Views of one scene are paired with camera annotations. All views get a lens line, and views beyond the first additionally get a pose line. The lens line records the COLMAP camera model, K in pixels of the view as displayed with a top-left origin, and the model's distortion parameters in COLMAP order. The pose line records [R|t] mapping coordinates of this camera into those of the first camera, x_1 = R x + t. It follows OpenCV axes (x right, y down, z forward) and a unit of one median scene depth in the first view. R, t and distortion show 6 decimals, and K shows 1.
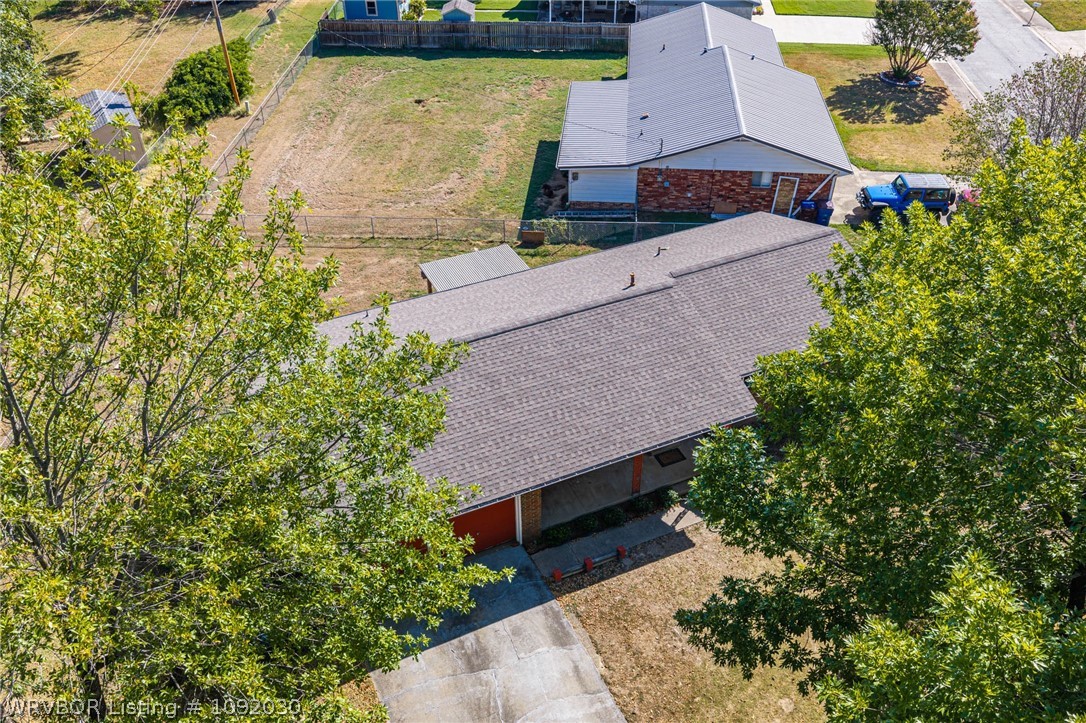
lens RADIAL K [[891.5, 0, 543.0], [0, 891.5, 361.5], [0, 0, 1]] dist [0.000764, -0.008096]
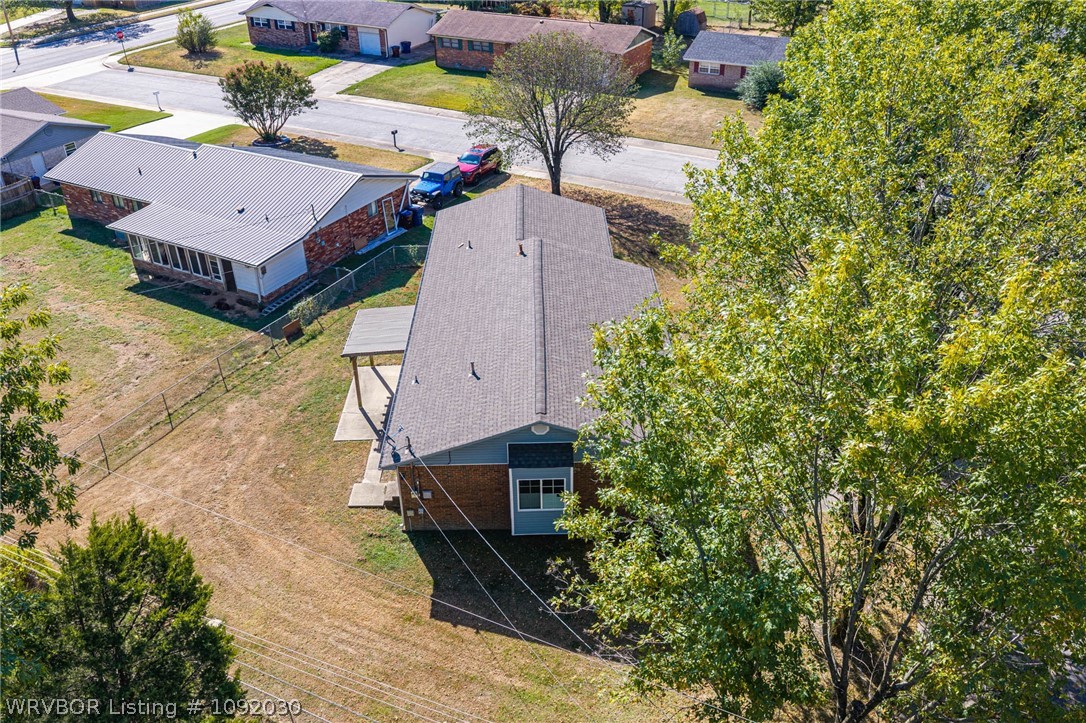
lens RADIAL K [[891.5, 0, 543.0], [0, 891.5, 361.5], [0, 0, 1]] dist [0.000764, -0.008096]
pose [[0.403230, -0.475052, 0.782133, -0.691057], [0.572741, 0.797609, 0.189174, -0.133341], [-0.713704, 0.371679, 0.593702, 0.192731]]
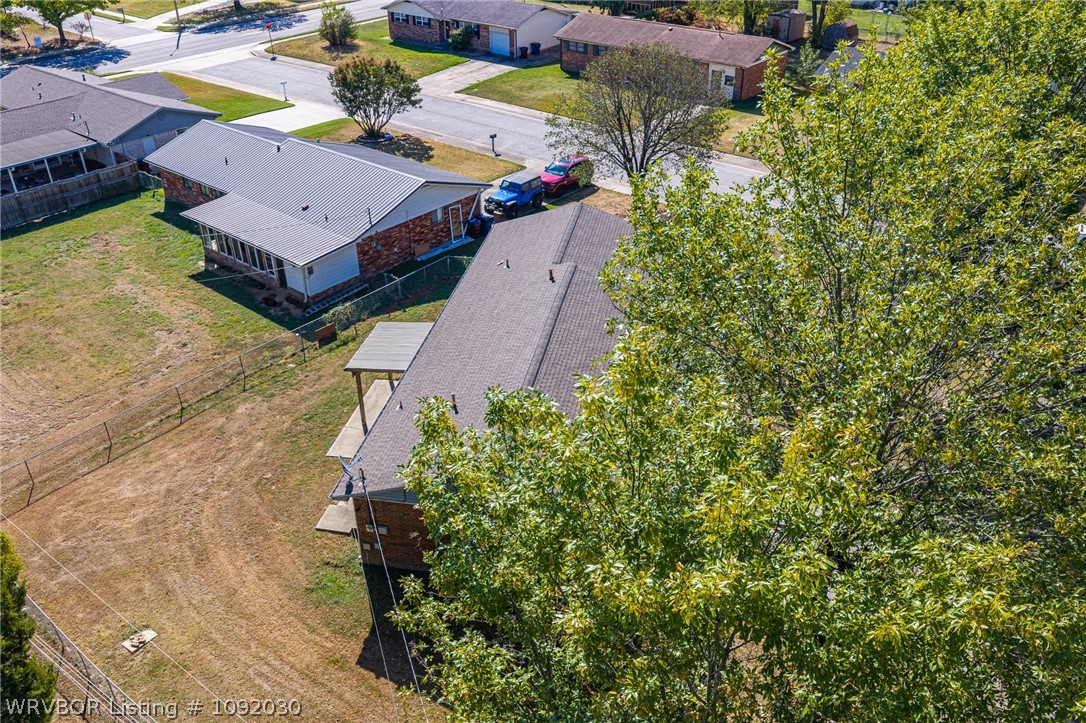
lens RADIAL K [[891.5, 0, 543.0], [0, 891.5, 361.5], [0, 0, 1]] dist [0.000764, -0.008096]
pose [[0.578362, -0.424190, 0.696822, -0.570044], [0.510487, 0.854459, 0.096448, -0.080075], [-0.636318, 0.299937, 0.710730, 0.126736]]
